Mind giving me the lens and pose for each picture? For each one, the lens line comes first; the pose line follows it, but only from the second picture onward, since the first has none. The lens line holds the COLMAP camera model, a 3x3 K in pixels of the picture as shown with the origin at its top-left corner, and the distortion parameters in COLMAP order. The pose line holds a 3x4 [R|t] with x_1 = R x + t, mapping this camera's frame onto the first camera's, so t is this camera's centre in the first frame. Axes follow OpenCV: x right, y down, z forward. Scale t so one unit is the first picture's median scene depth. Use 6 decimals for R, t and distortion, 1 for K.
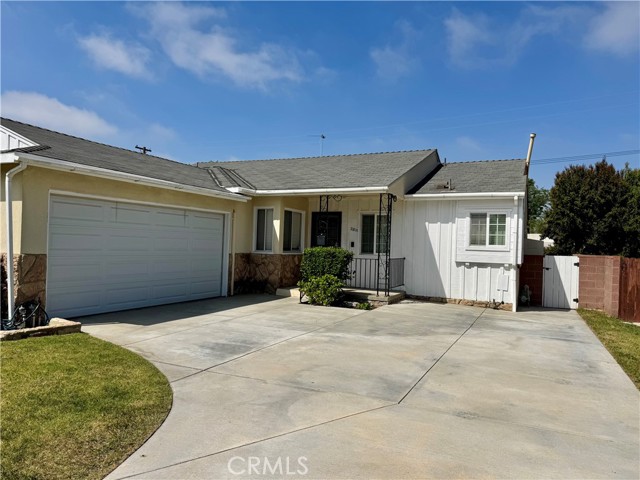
lens RADIAL K [[441.9, 0, 320.0], [0, 441.9, 240.0], [0, 0, 1]] dist [0.110567, -0.151217]
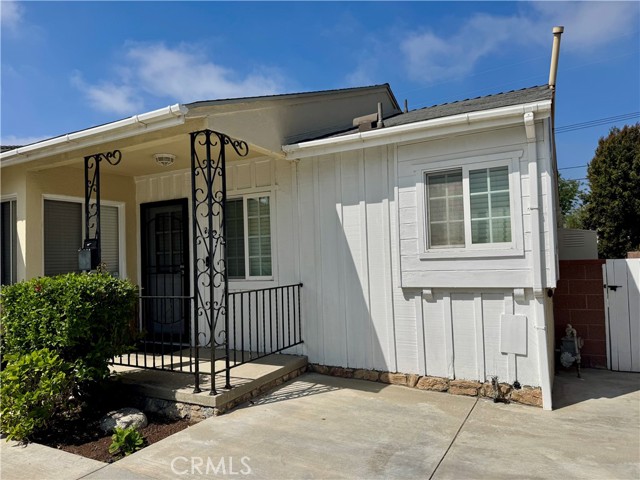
lens RADIAL K [[452.7, 0, 320.0], [0, 452.7, 240.0], [0, 0, 1]] dist [0.133699, -0.167298]
pose [[0.997143, -0.064272, -0.039691, 0.243330], [0.063019, 0.997498, -0.032043, 0.011585], [0.041651, 0.029451, 0.998698, 0.545934]]
